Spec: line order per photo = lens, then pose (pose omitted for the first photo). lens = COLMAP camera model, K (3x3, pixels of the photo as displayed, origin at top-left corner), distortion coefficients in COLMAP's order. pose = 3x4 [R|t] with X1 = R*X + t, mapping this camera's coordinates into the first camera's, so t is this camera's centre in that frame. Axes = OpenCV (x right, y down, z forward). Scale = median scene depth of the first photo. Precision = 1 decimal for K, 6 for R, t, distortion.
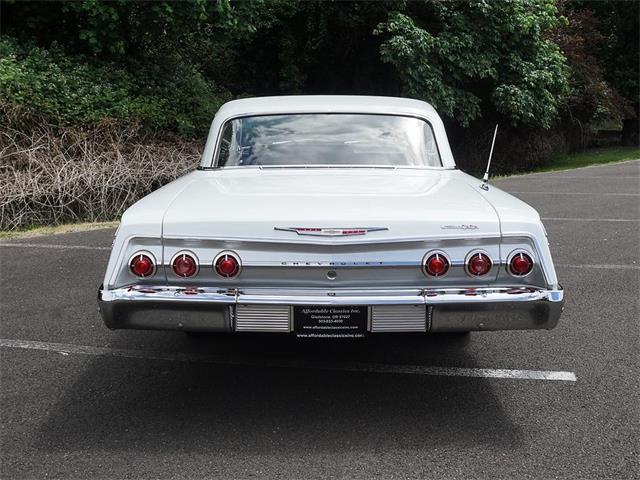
lens RADIAL K [[943.0, 0, 332.4], [0, 943.0, 232.6], [0, 0, 1]] dist [-0.048139, 0.000000]
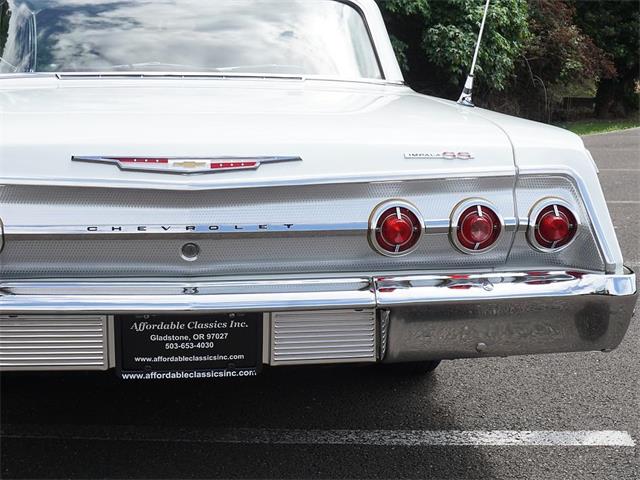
lens RADIAL K [[981.4, 0, 330.2], [0, 981.4, 267.4], [0, 0, 1]] dist [-0.012255, 0.000000]
pose [[0.991102, -0.014761, 0.132284, 0.003692], [0.018627, 0.999433, -0.028034, 0.066509], [-0.131795, 0.030248, 0.990815, 0.456666]]
